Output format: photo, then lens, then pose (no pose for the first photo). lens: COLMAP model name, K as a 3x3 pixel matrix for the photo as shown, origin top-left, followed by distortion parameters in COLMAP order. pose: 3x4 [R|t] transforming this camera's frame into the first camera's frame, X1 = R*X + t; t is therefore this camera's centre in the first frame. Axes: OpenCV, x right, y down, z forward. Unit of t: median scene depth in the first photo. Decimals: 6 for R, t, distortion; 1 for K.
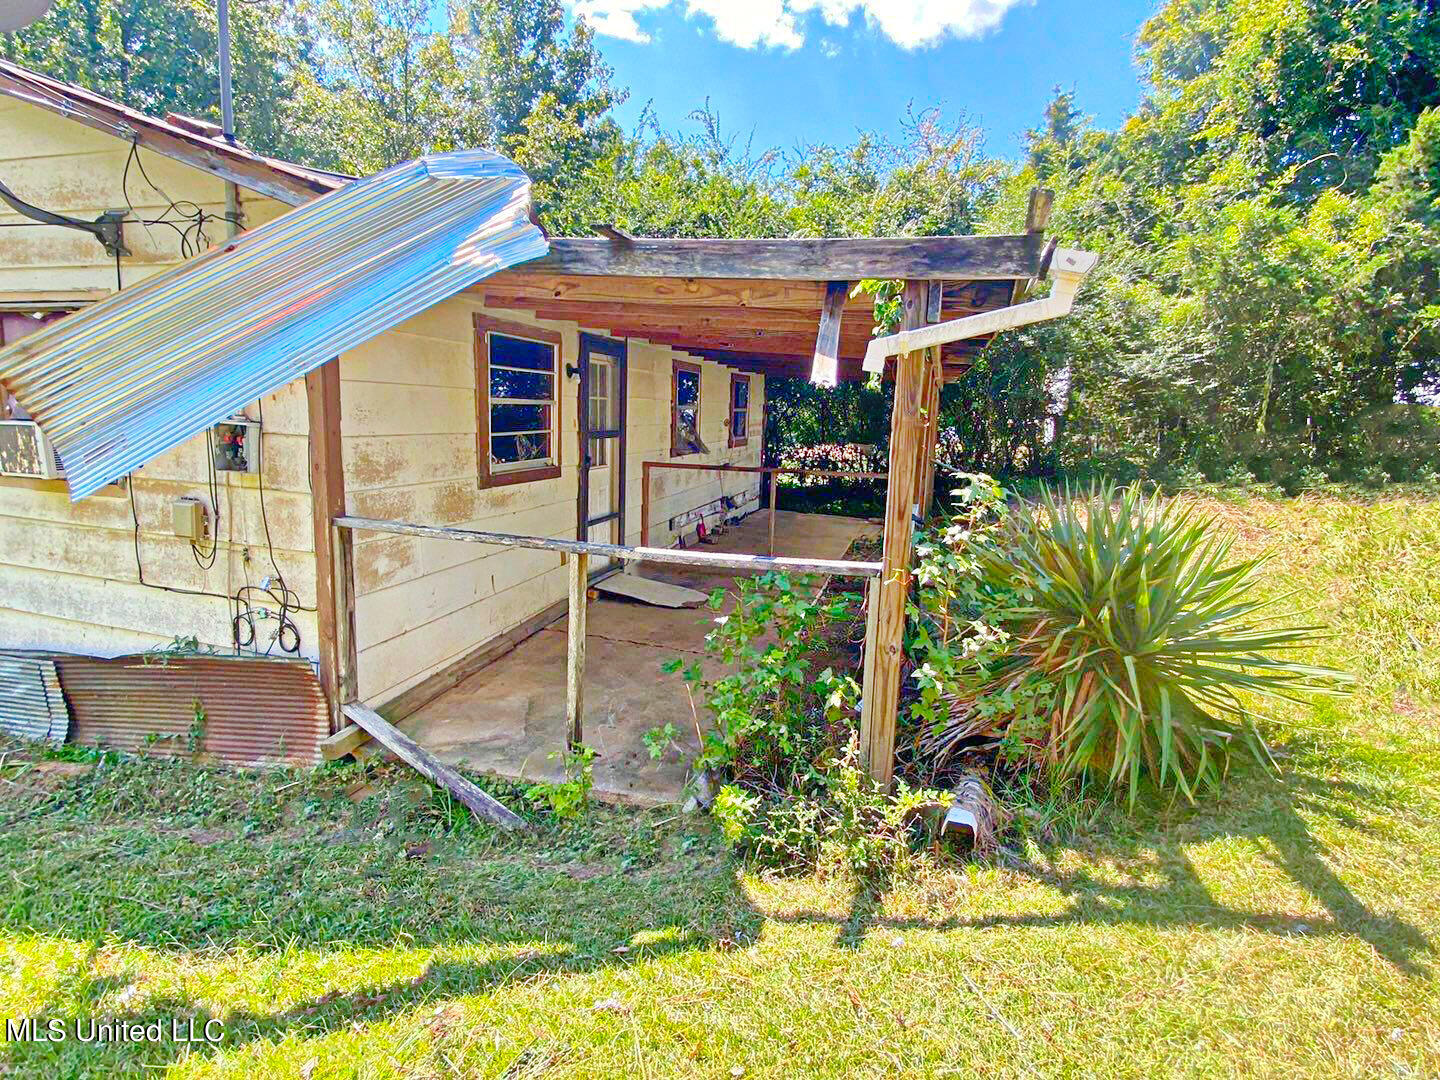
lens RADIAL K [[745.0, 0, 714.8], [0, 745.0, 538.8], [0, 0, 1]] dist [0.020158, -0.023775]
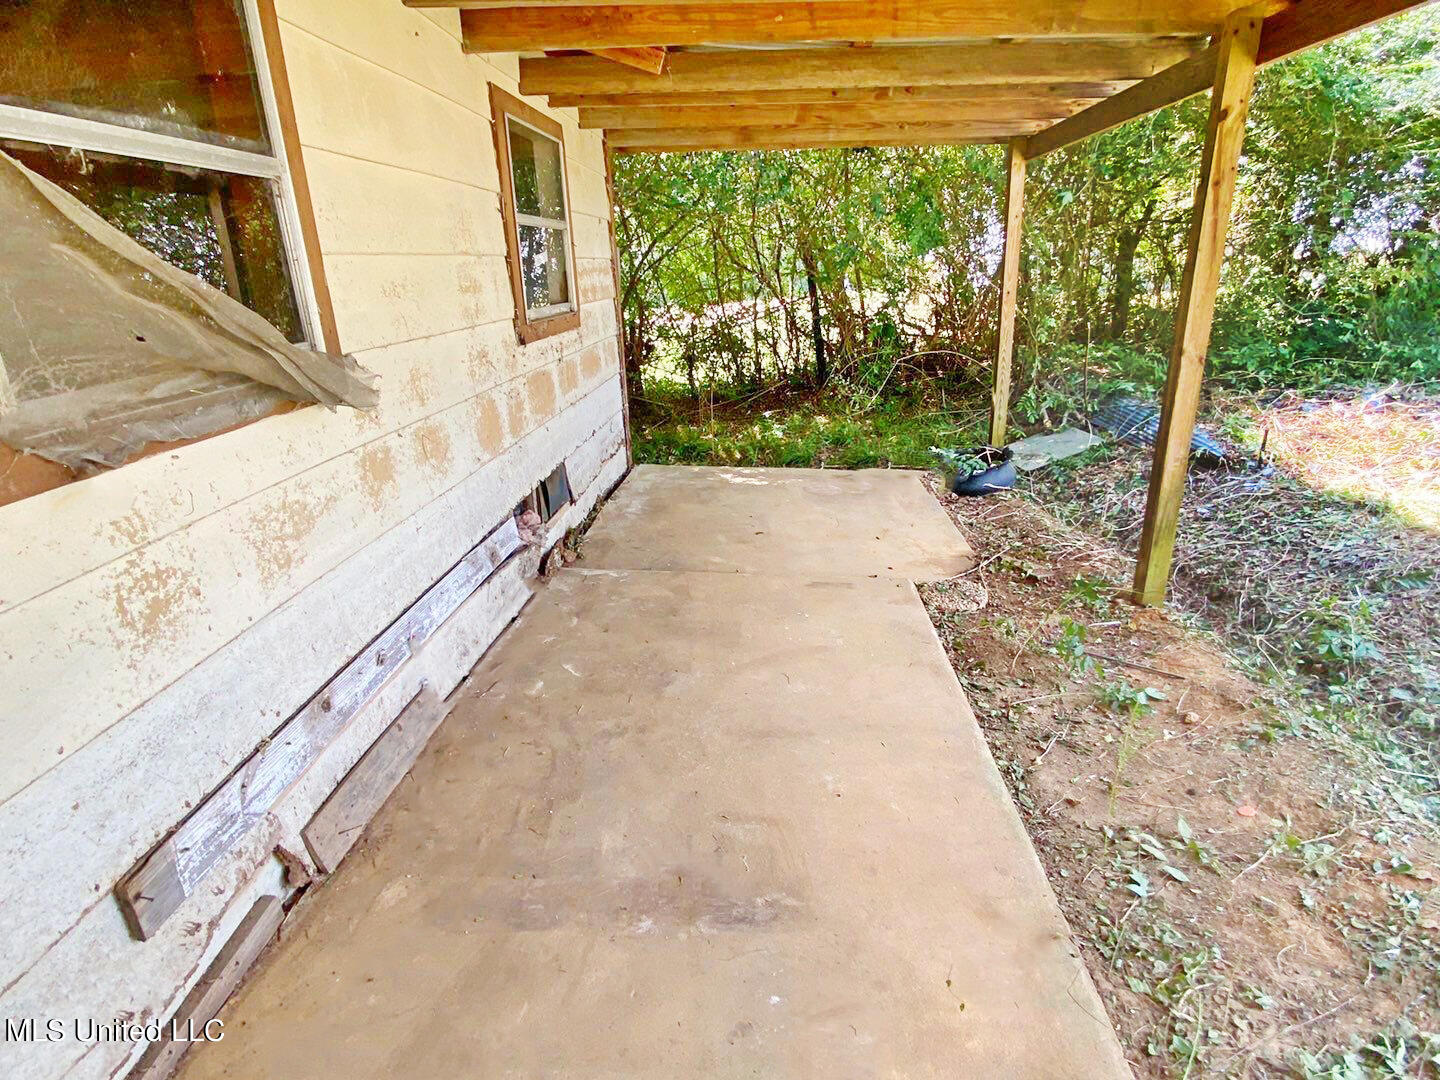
lens RADIAL K [[745.0, 0, 714.8], [0, 745.0, 538.8], [0, 0, 1]] dist [0.020158, -0.023775]
pose [[0.978634, -0.112414, 0.172161, 0.024391], [0.079666, 0.979214, 0.186530, -0.061152], [-0.189550, -0.168829, 0.967247, 0.426529]]
